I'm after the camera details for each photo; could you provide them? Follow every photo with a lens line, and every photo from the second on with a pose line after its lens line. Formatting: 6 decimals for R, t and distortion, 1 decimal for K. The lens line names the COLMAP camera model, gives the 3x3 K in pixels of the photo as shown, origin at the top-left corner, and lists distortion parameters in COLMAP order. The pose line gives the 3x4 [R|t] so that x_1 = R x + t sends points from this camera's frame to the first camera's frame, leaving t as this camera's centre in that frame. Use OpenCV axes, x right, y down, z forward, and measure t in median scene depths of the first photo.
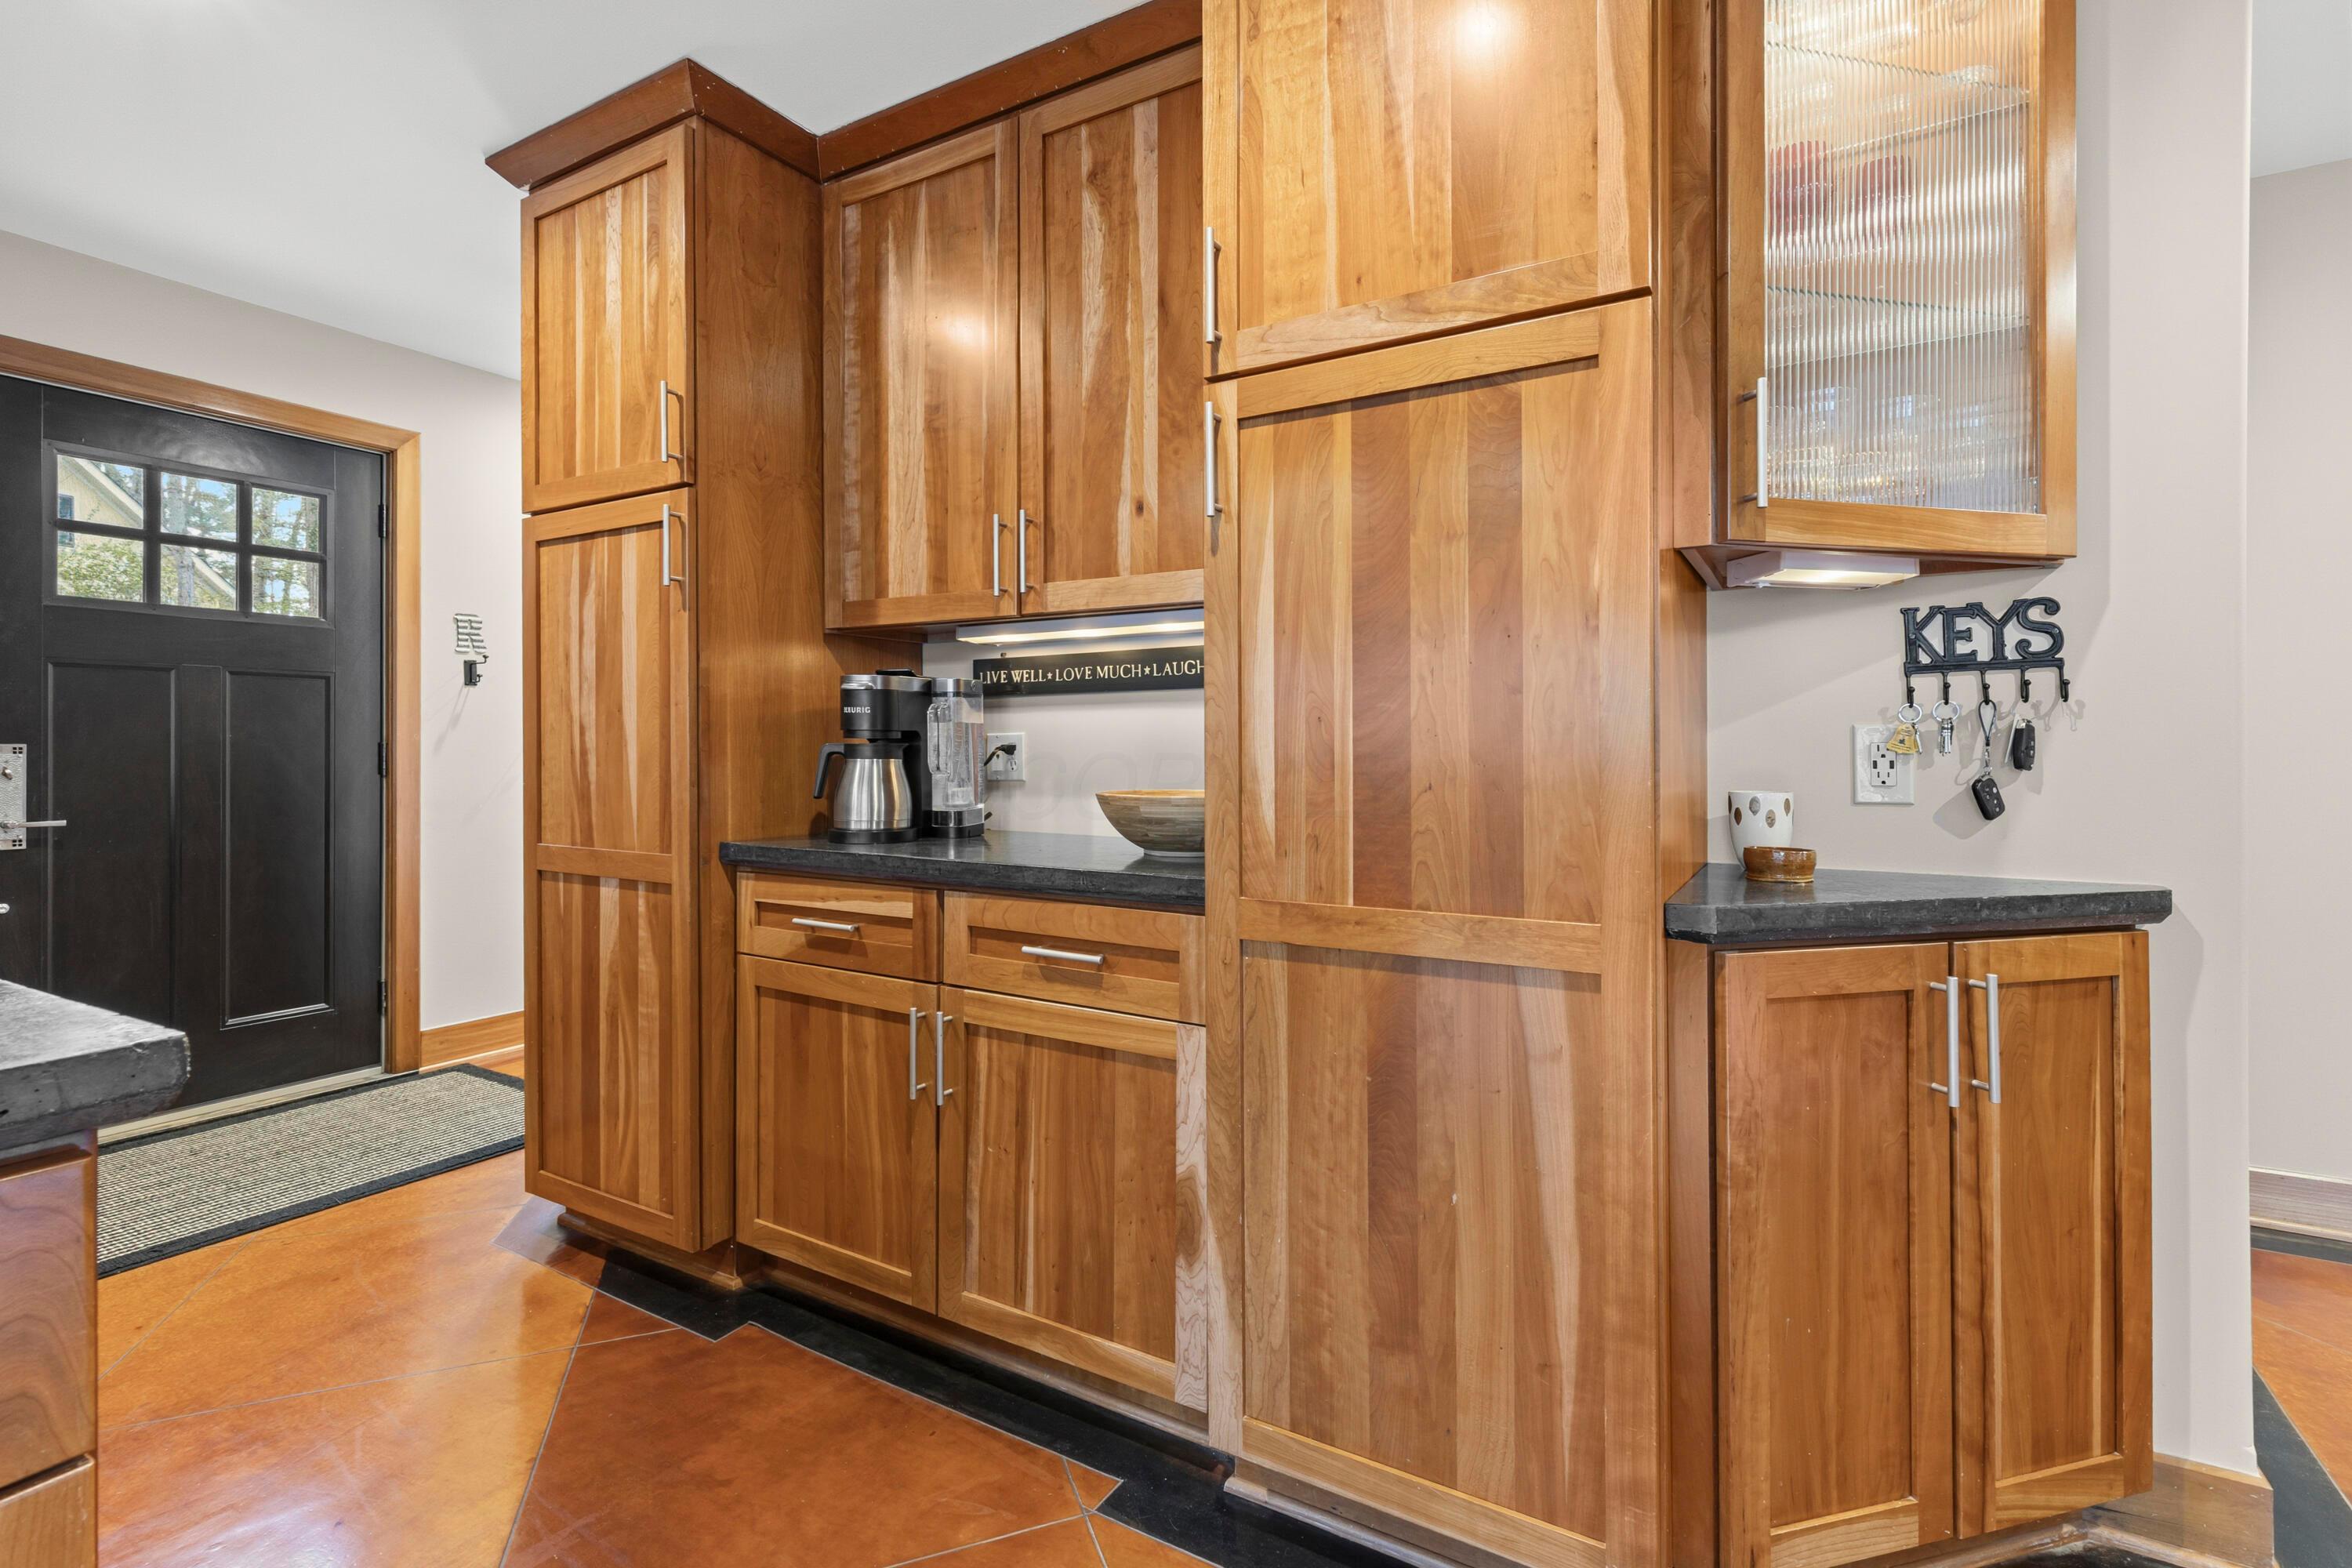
lens RADIAL K [[1059.1, 0, 1196.1], [0, 1059.1, 748.1], [0, 0, 1]] dist [0.009372, -0.001298]
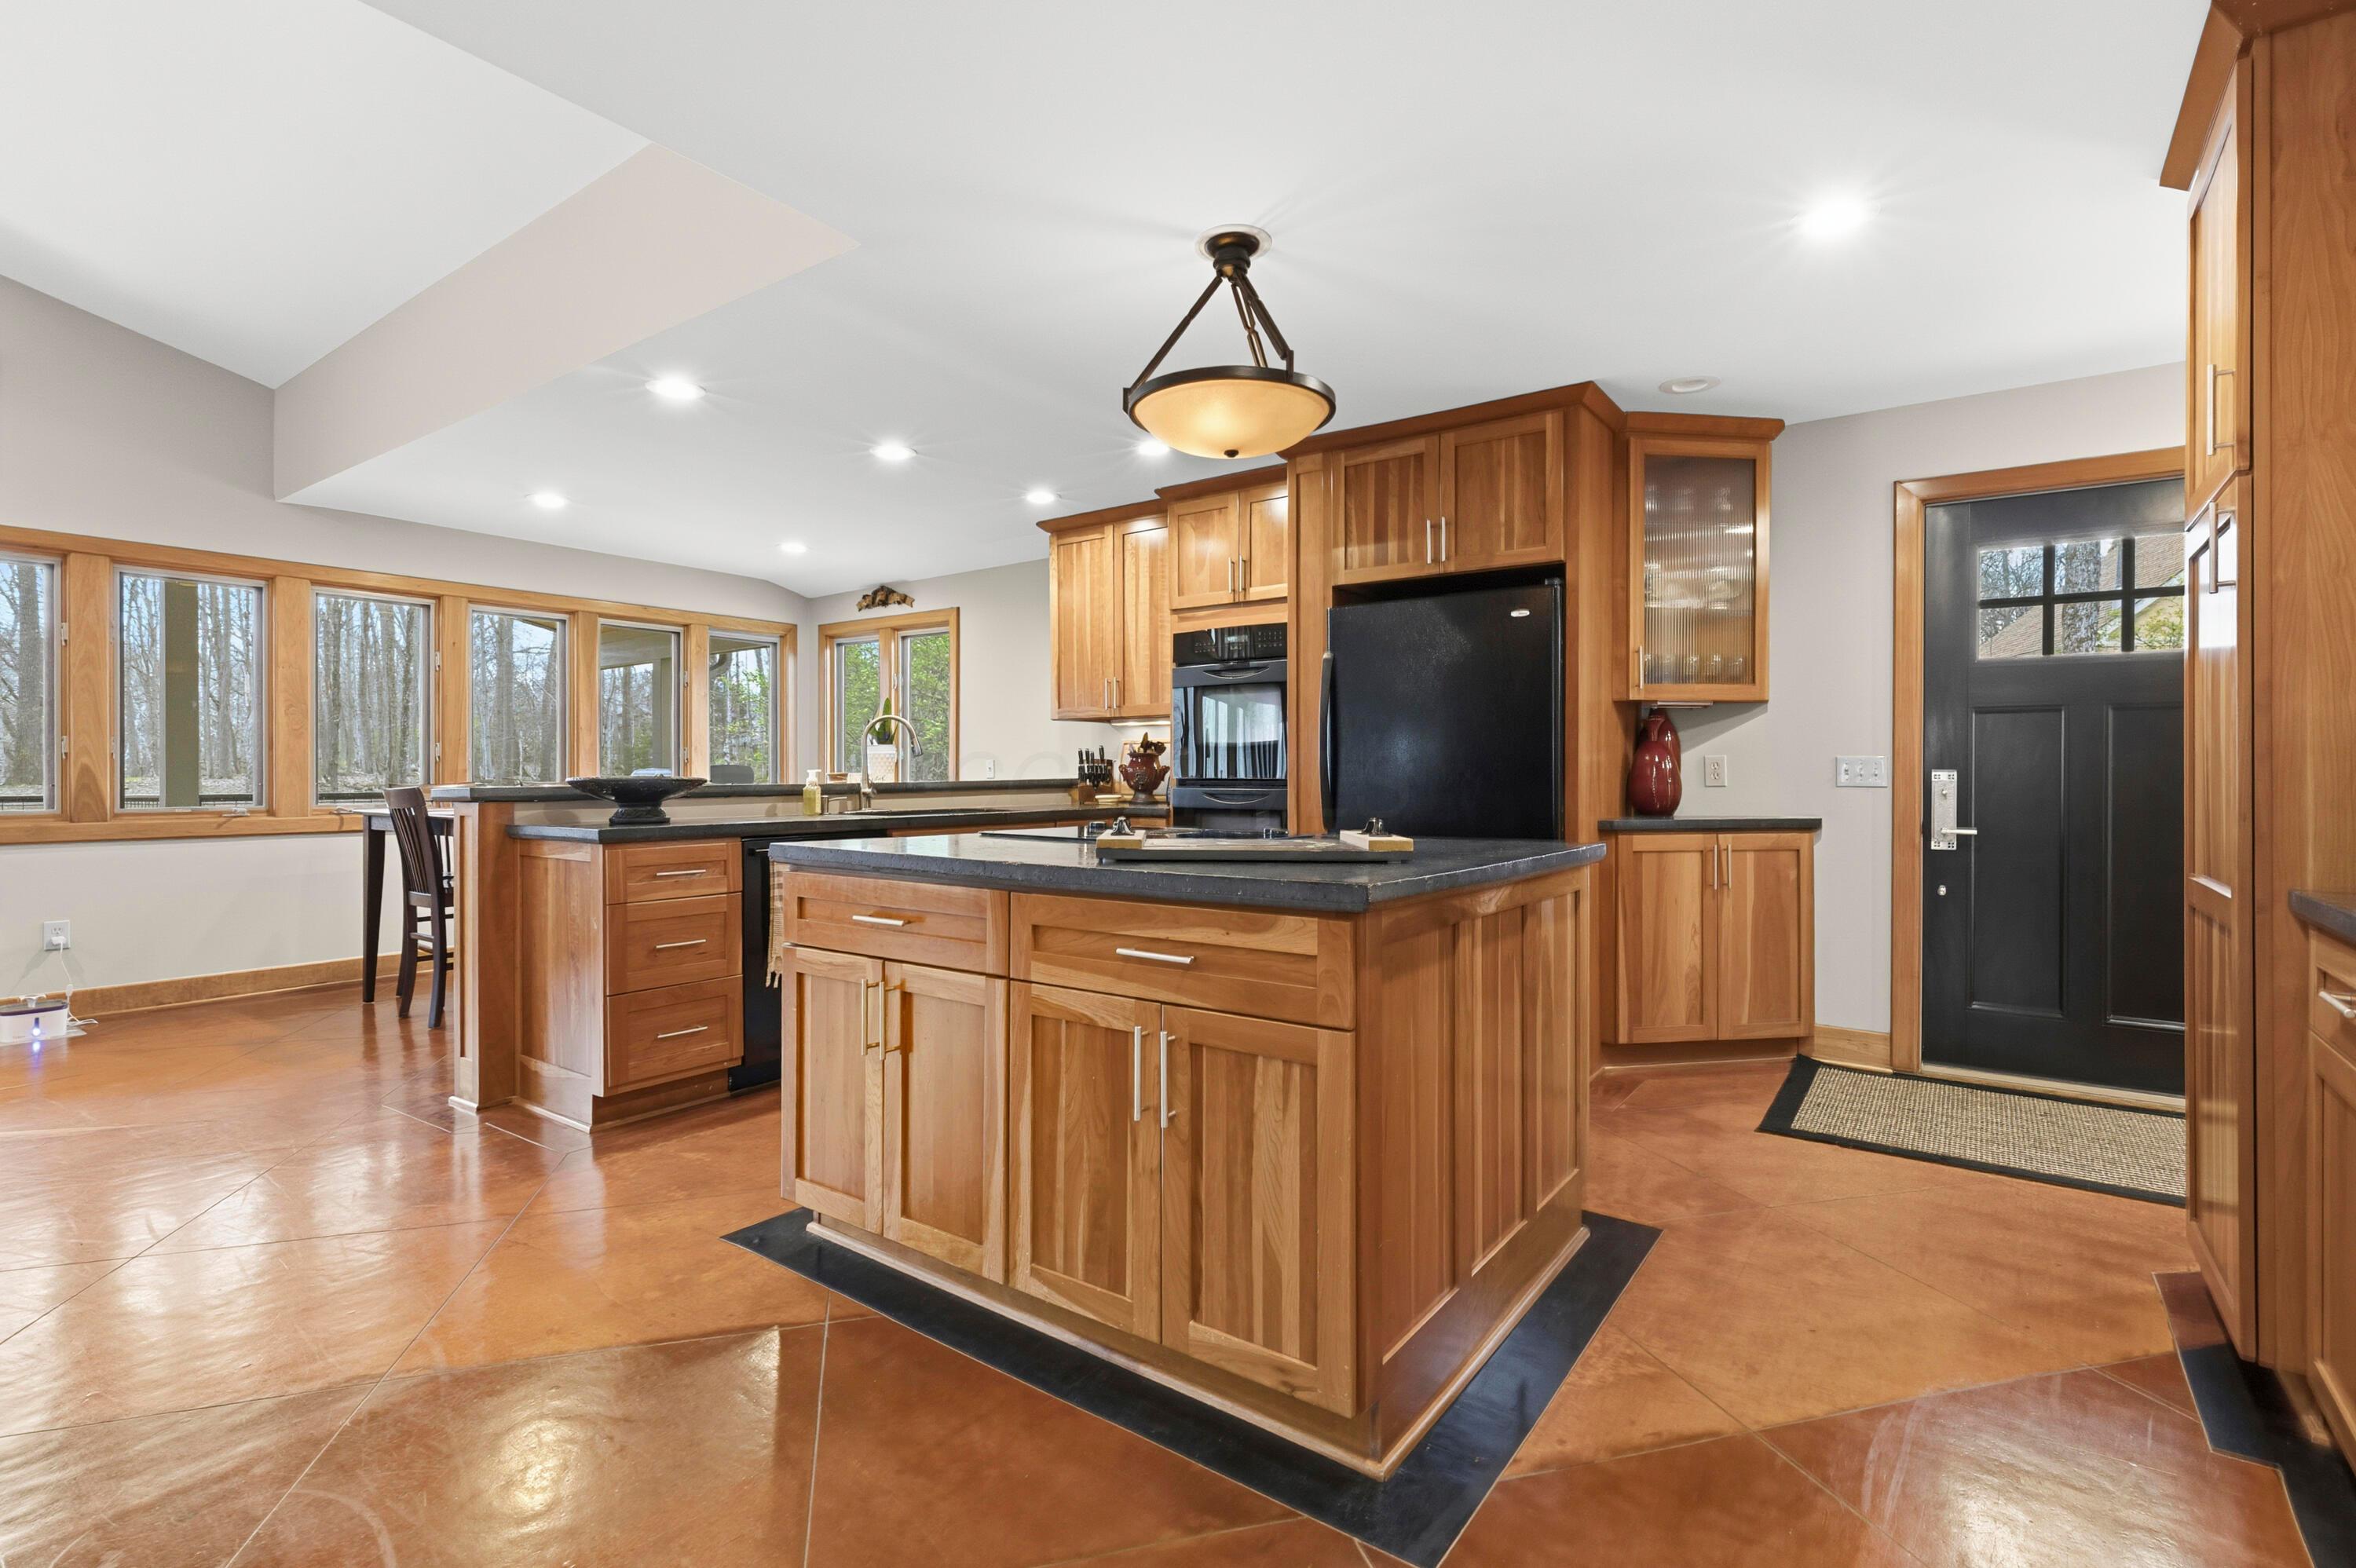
lens RADIAL K [[1060.8, 0, 1189.5], [0, 1060.8, 788.1], [0, 0, 1]] dist [0.009372, -0.001298]
pose [[-0.094550, 0.015252, -0.995403, 0.595821], [-0.005140, 0.999862, 0.015809, 0.000809], [0.995507, 0.006612, -0.094458, 0.287267]]
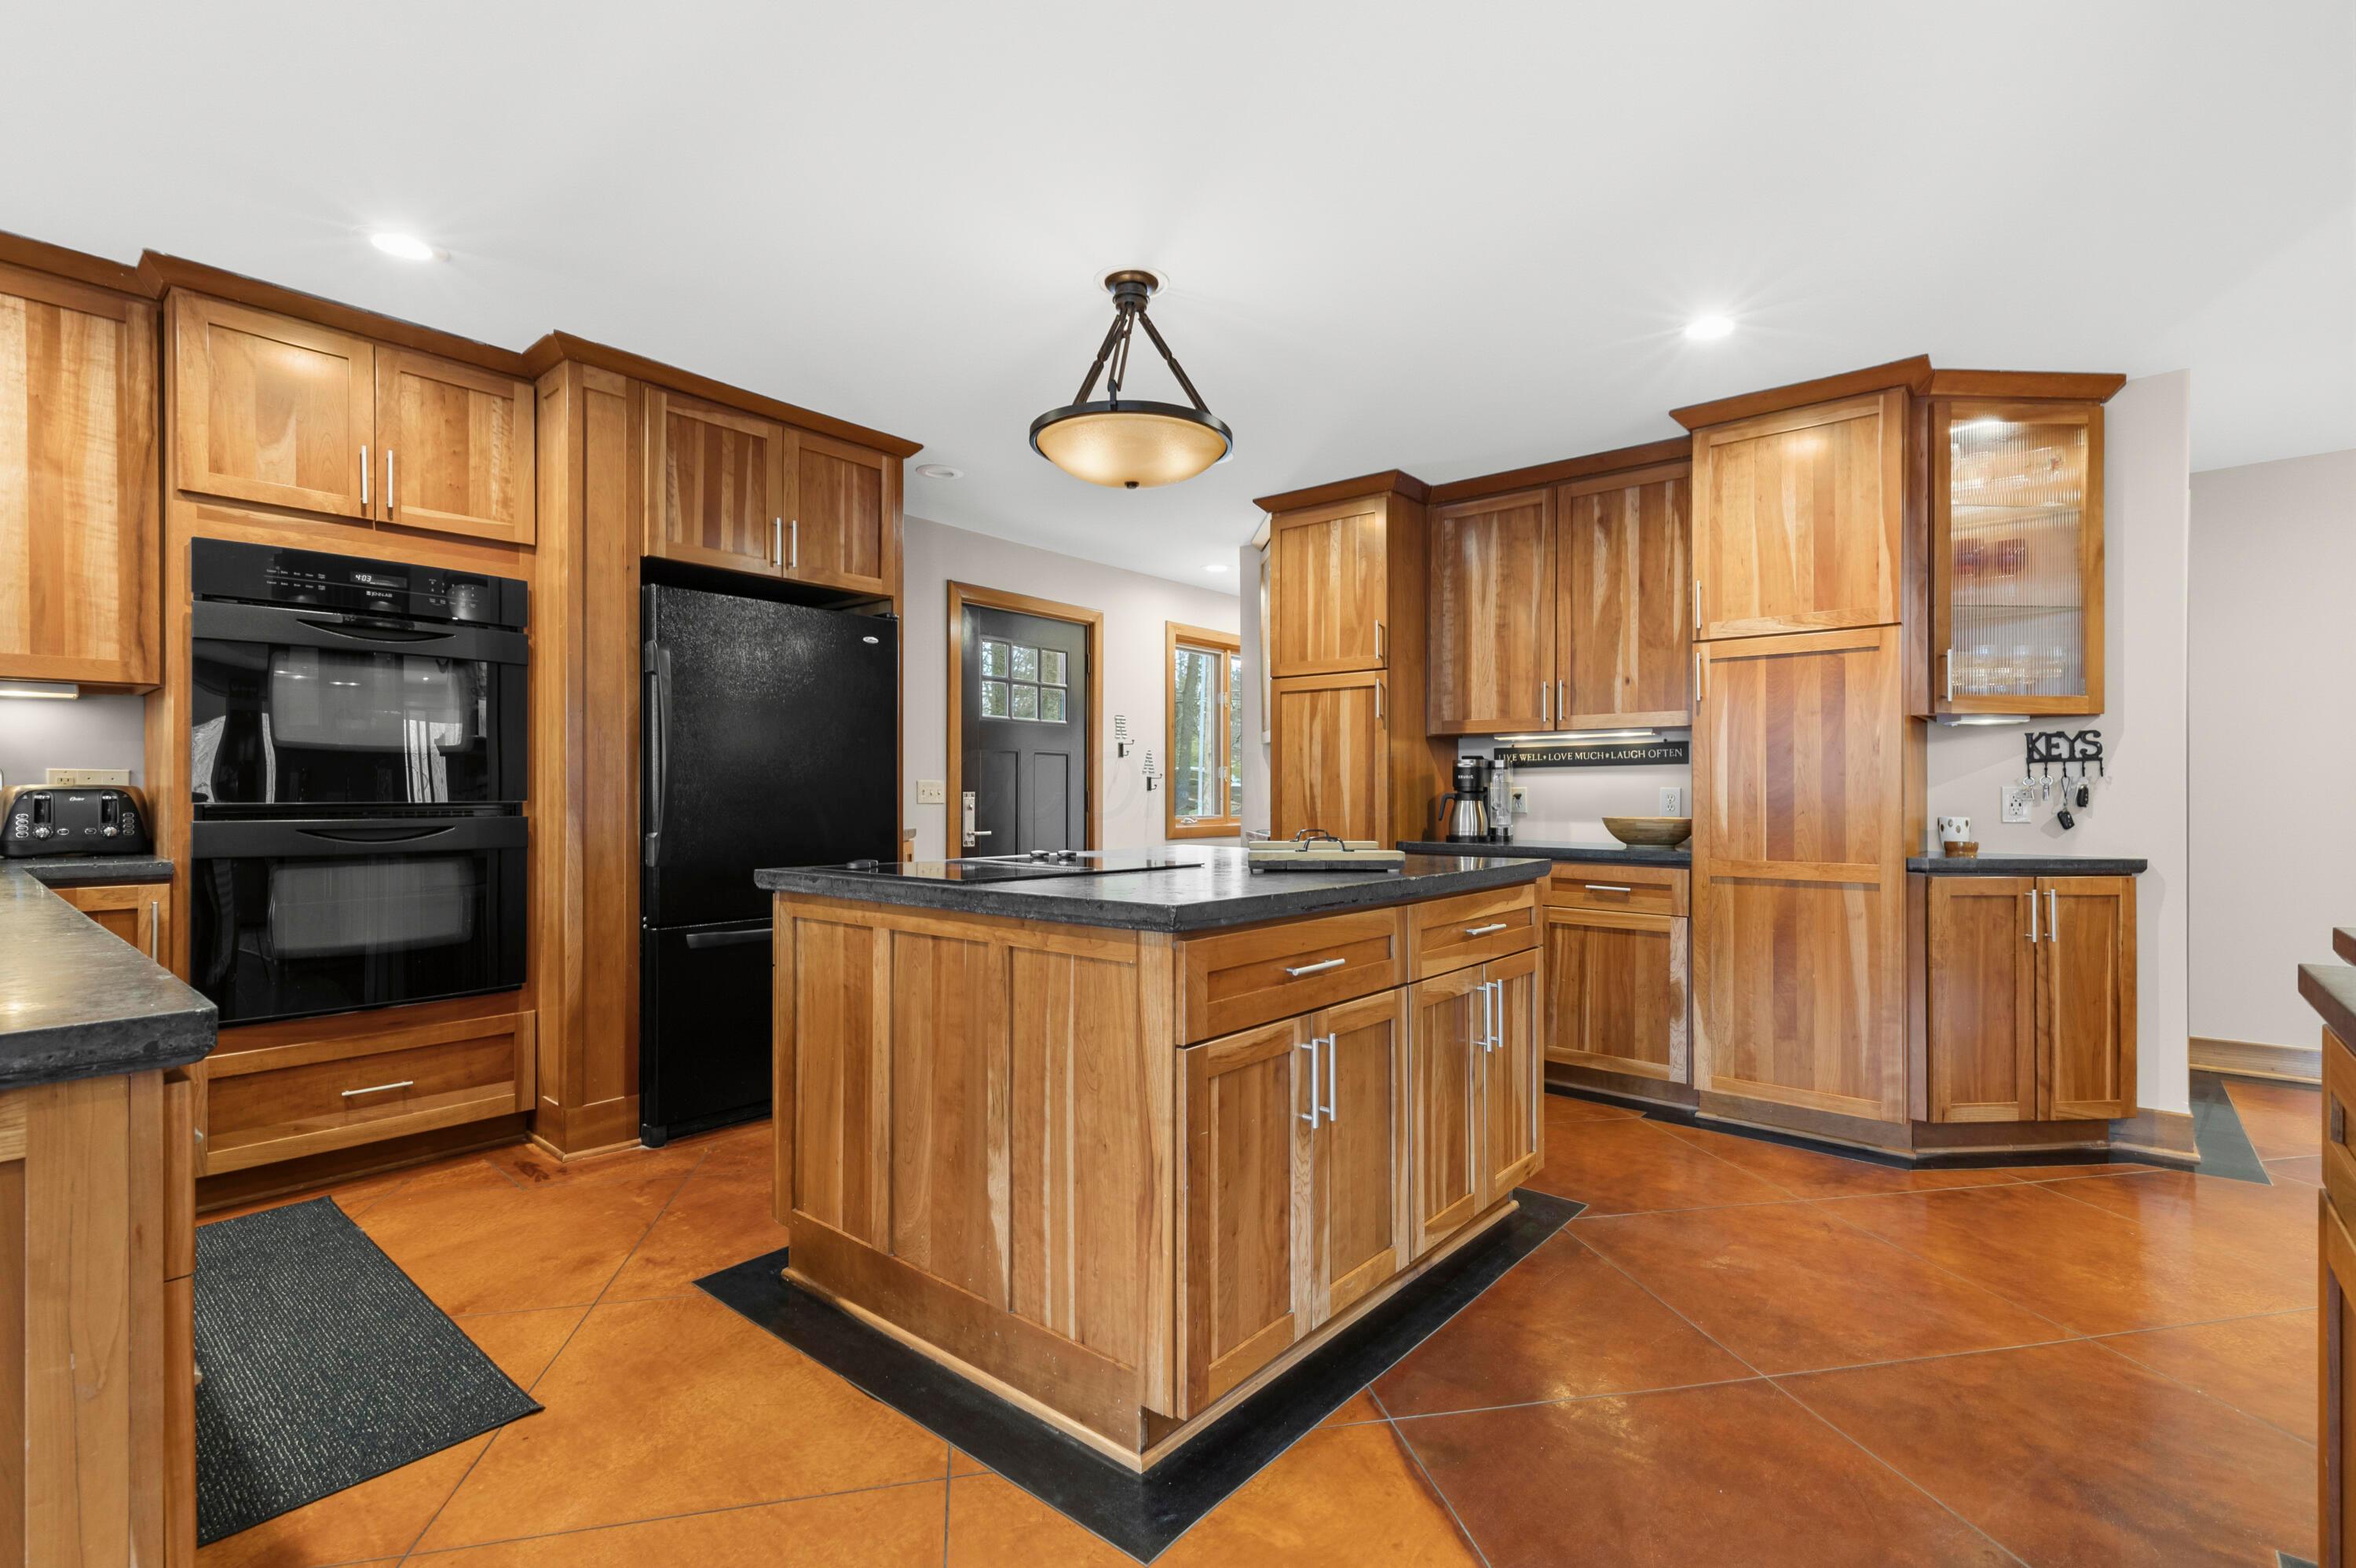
lens RADIAL K [[1060.8, 0, 1191.8], [0, 1060.8, 794.5], [0, 0, 1]] dist [0.009372, -0.001298]
pose [[0.986366, 0.002539, -0.164544, -0.658852], [-0.002619, 0.999997, -0.000270, -0.000521], [0.164543, 0.000697, 0.986370, -1.431609]]
